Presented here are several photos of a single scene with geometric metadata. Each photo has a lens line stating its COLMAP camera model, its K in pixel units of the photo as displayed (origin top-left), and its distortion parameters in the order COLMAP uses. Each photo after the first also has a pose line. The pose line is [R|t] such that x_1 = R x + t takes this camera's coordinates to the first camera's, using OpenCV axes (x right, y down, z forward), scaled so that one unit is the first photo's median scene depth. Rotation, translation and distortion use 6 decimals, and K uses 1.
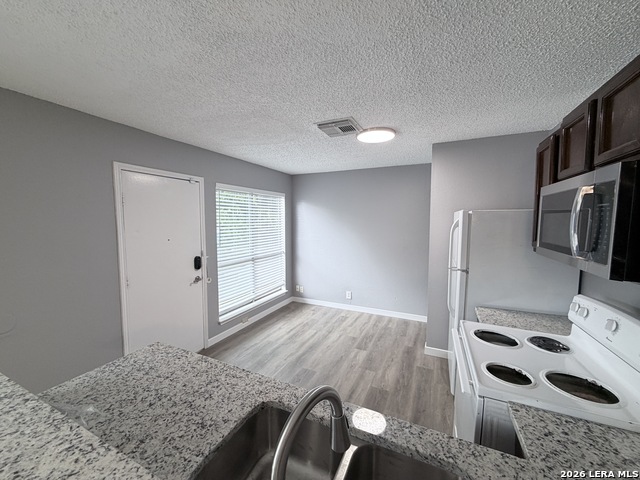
lens RADIAL K [[255.5, 0, 318.6], [0, 255.5, 239.6], [0, 0, 1]] dist [-0.000690, 0.000635]
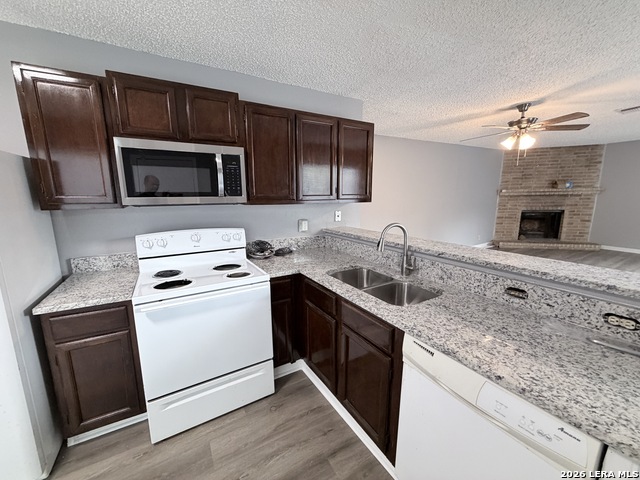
lens RADIAL K [[255.5, 0, 317.8], [0, 255.5, 240.8], [0, 0, 1]] dist [-0.000690, 0.000635]
pose [[-0.822058, -0.099757, 0.560597, -0.178817], [0.049093, 0.968450, 0.244324, -0.008415], [-0.567283, 0.228370, -0.791225, 0.698742]]
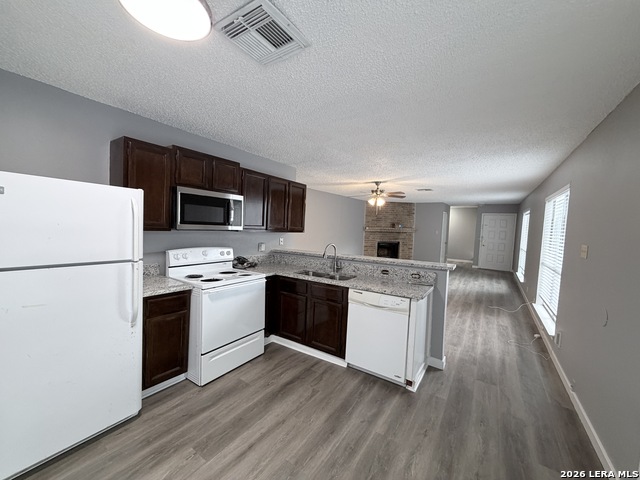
lens RADIAL K [[255.5, 0, 318.1], [0, 255.5, 241.1], [0, 0, 1]] dist [-0.000690, 0.000635]
pose [[-0.987271, -0.049513, 0.151141, -0.108267], [-0.029547, 0.990862, 0.131601, -0.049463], [-0.156276, 0.125460, -0.979713, 1.189783]]
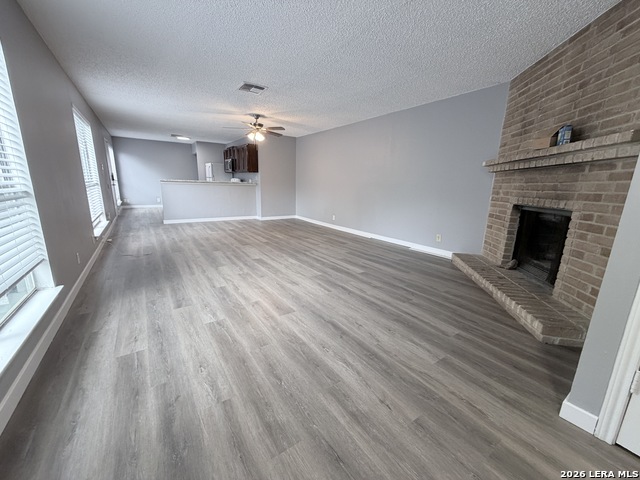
lens RADIAL K [[255.5, 0, 316.7], [0, 255.5, 240.8], [0, 0, 1]] dist [-0.000690, 0.000635]
pose [[0.506513, -0.184535, 0.842254, -1.593350], [0.036703, 0.980558, 0.192764, 0.270075], [-0.861451, -0.066724, 0.503439, -1.858046]]
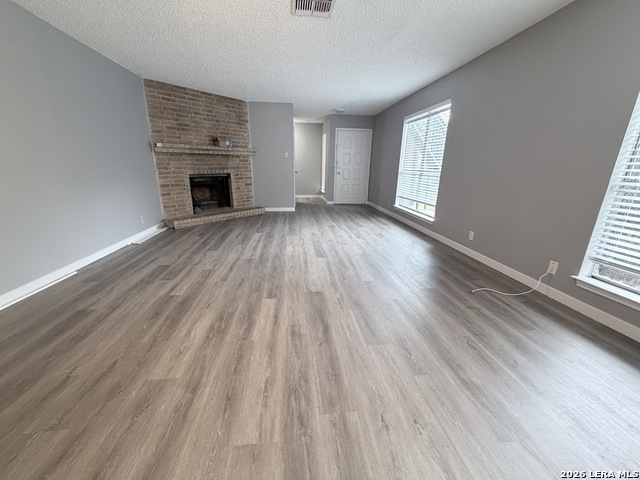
lens RADIAL K [[255.5, 0, 317.8], [0, 255.5, 240.9], [0, 0, 1]] dist [-0.000690, 0.000635]
pose [[-0.853852, 0.130420, -0.503913, -0.186761], [-0.051783, 0.942015, 0.331551, 0.168560], [0.517934, 0.309189, -0.797588, -0.186342]]
